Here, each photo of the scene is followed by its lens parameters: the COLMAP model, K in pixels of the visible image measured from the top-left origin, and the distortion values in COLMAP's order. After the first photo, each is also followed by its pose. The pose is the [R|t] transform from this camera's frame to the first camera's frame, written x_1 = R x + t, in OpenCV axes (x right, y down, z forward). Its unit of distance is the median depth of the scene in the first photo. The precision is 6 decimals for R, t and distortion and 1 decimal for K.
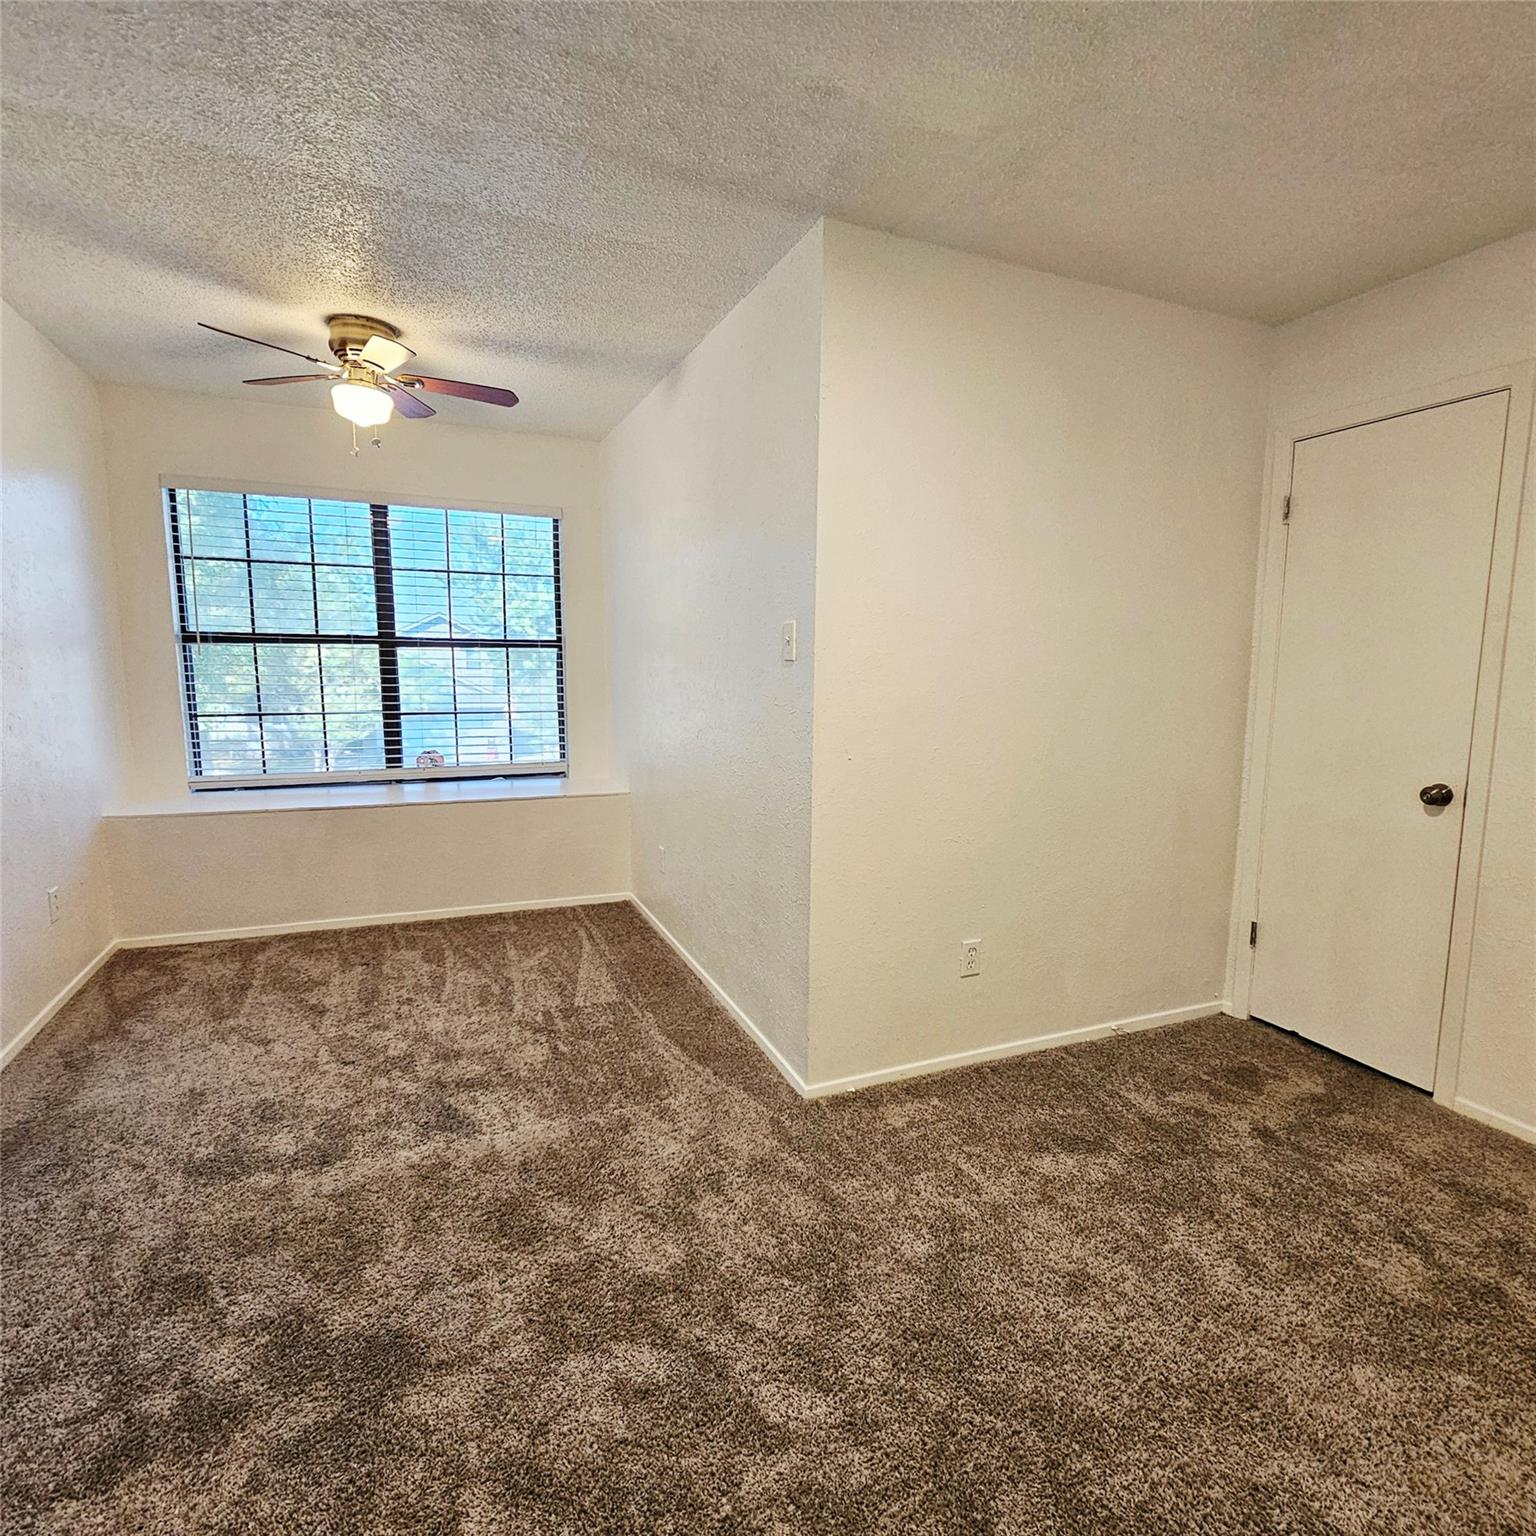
lens RADIAL K [[841.3, 0, 763.0], [0, 841.3, 772.3], [0, 0, 1]] dist [0.002772, -0.002624]
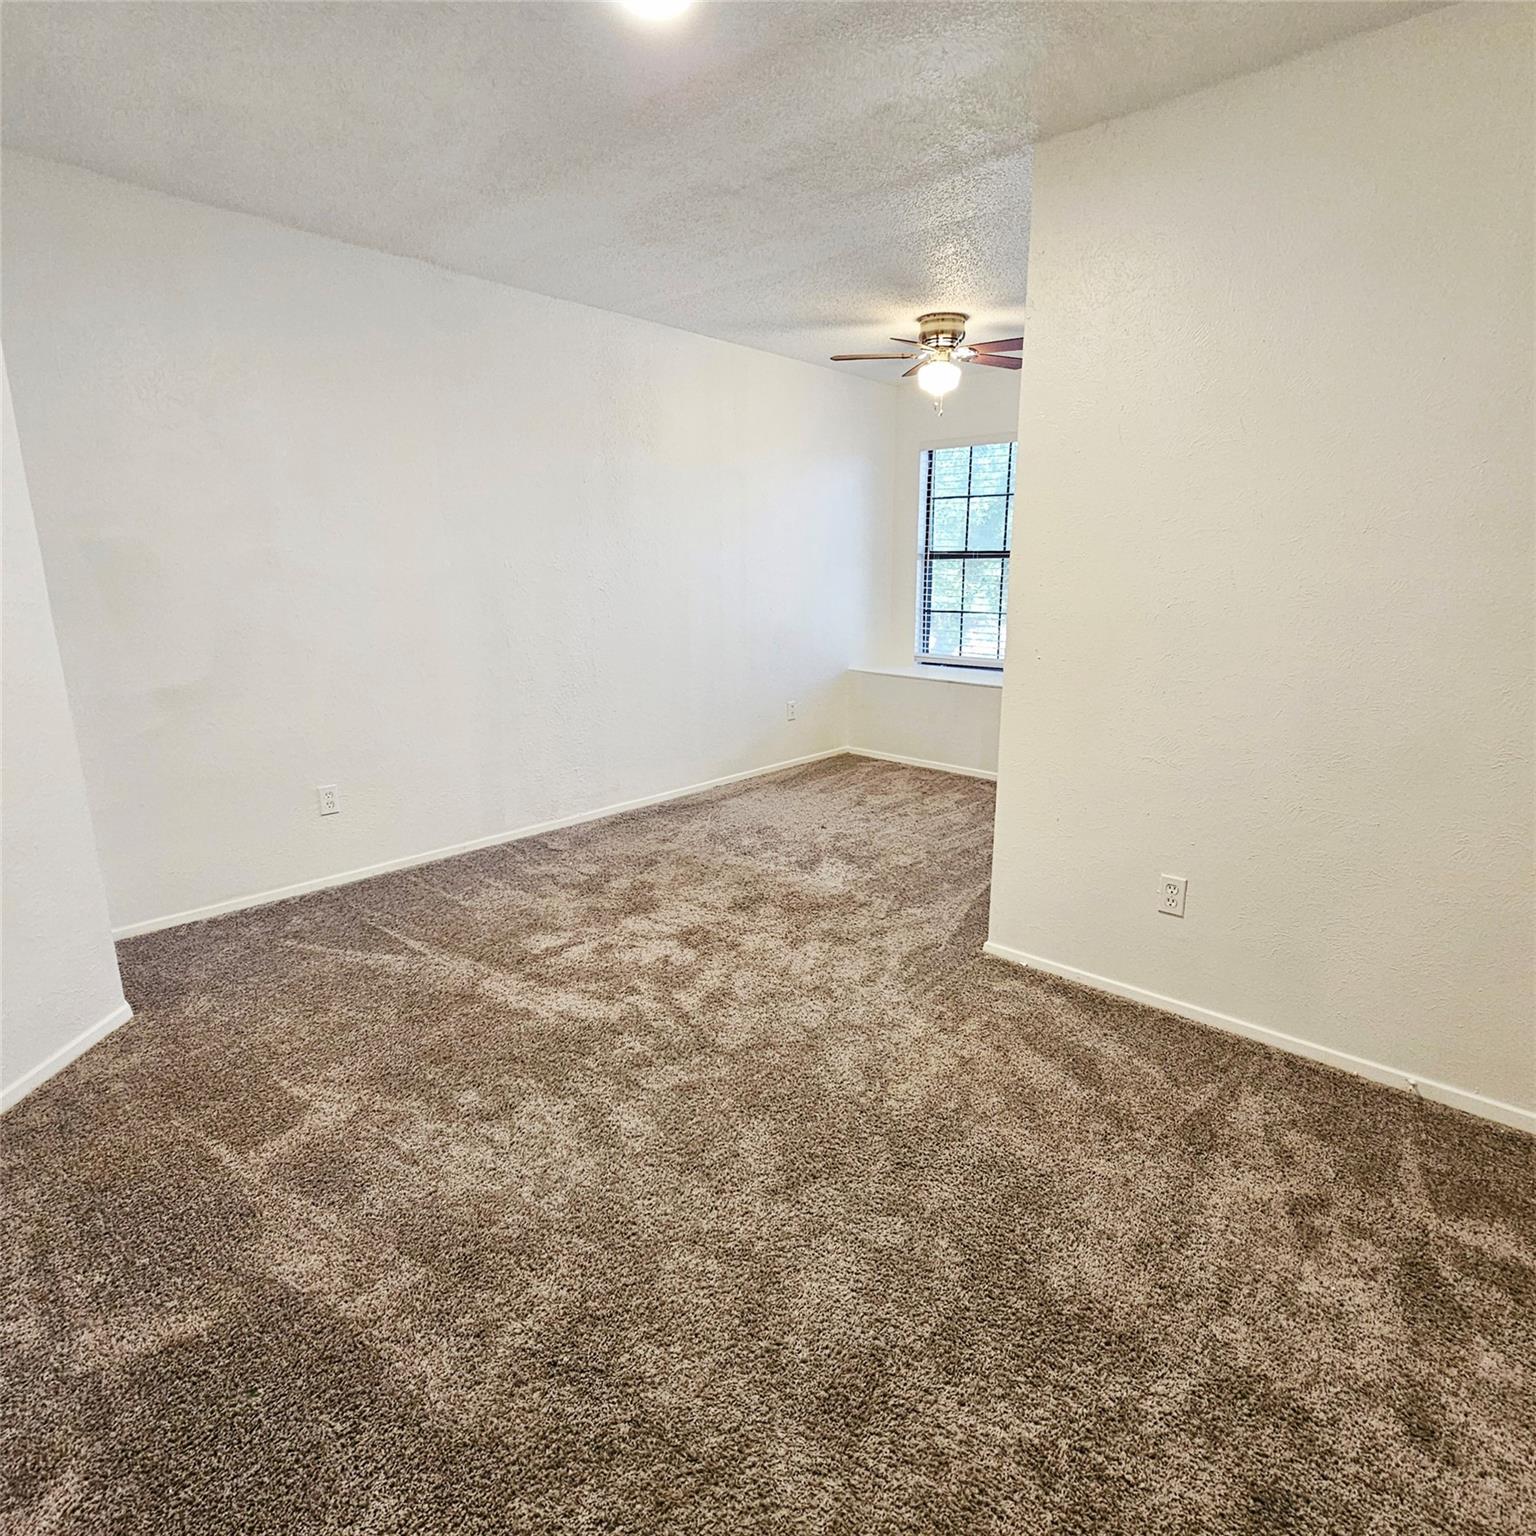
lens RADIAL K [[841.3, 0, 758.0], [0, 841.3, 762.3], [0, 0, 1]] dist [0.002772, -0.002624]
pose [[0.421129, 0.196533, -0.885452, 0.845122], [-0.122886, 0.979603, 0.158984, -0.010623], [0.898638, 0.041857, 0.436690, 0.195453]]
